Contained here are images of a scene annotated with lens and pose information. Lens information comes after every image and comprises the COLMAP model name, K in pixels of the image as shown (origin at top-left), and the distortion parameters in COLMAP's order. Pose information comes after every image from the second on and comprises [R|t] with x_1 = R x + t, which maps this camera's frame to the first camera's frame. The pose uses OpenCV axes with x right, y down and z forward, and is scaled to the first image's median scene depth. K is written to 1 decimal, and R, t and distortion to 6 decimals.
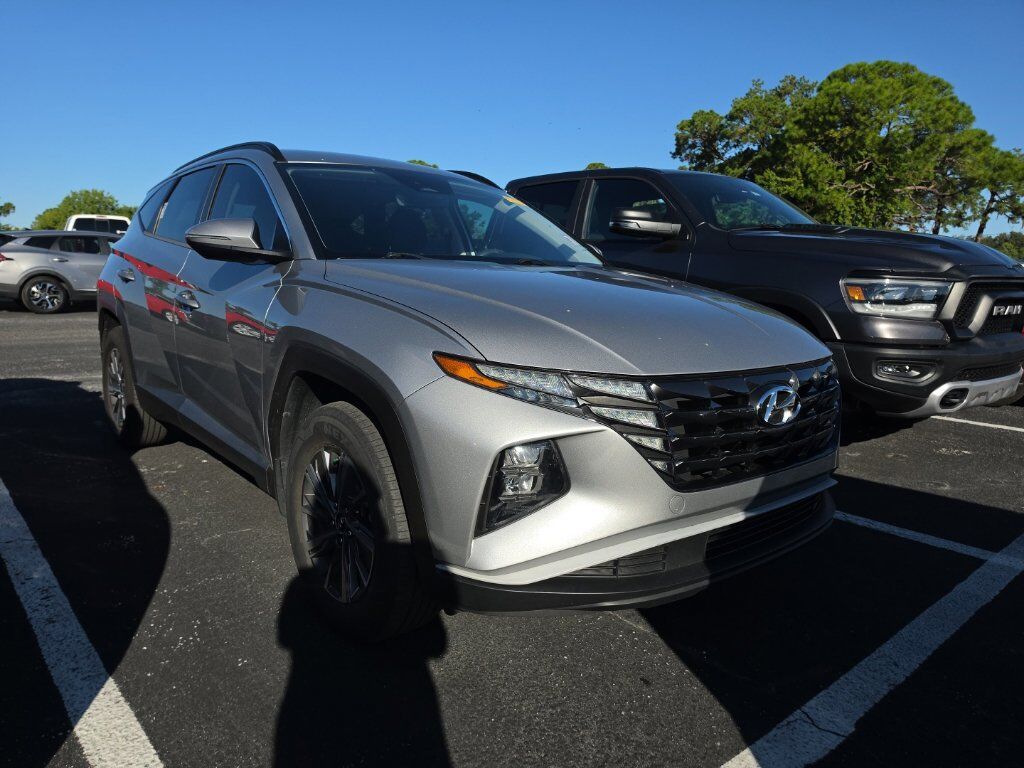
lens RADIAL K [[757.2, 0, 508.0], [0, 757.2, 385.5], [0, 0, 1]] dist [0.020274, -0.046411]
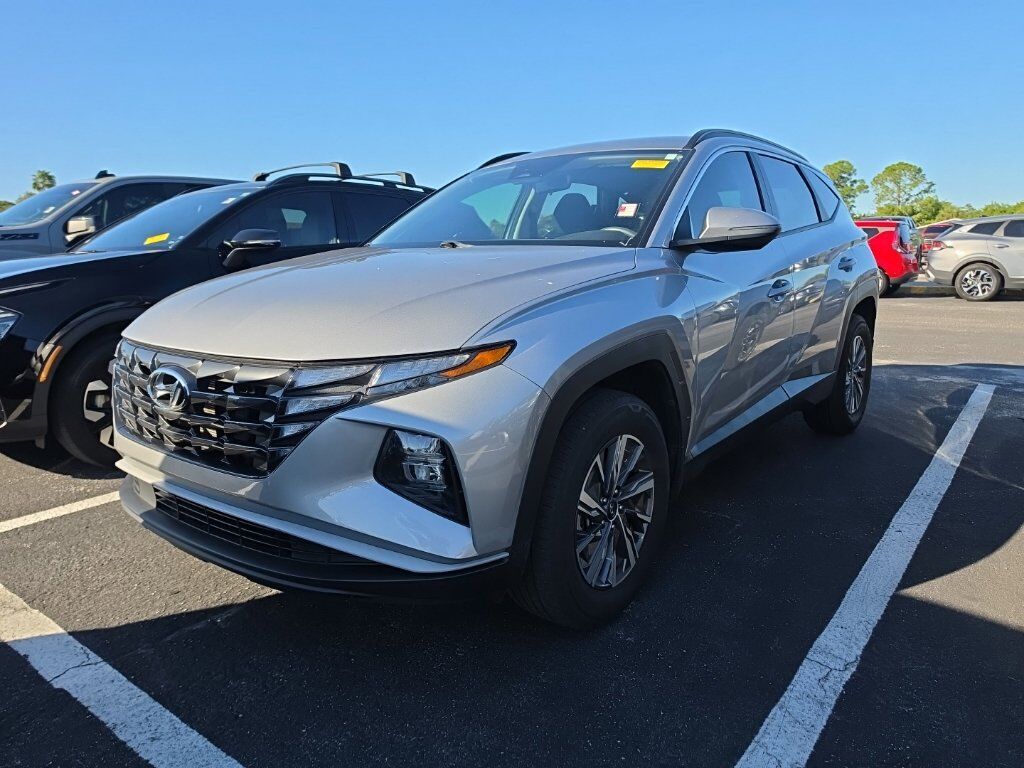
lens RADIAL K [[757.2, 0, 513.9], [0, 757.2, 378.9], [0, 0, 1]] dist [0.020274, -0.046411]
pose [[0.135153, 0.134387, -0.981669, 0.293742], [-0.128669, 0.984750, 0.117094, -0.033636], [0.982435, 0.110485, 0.150384, 0.274627]]
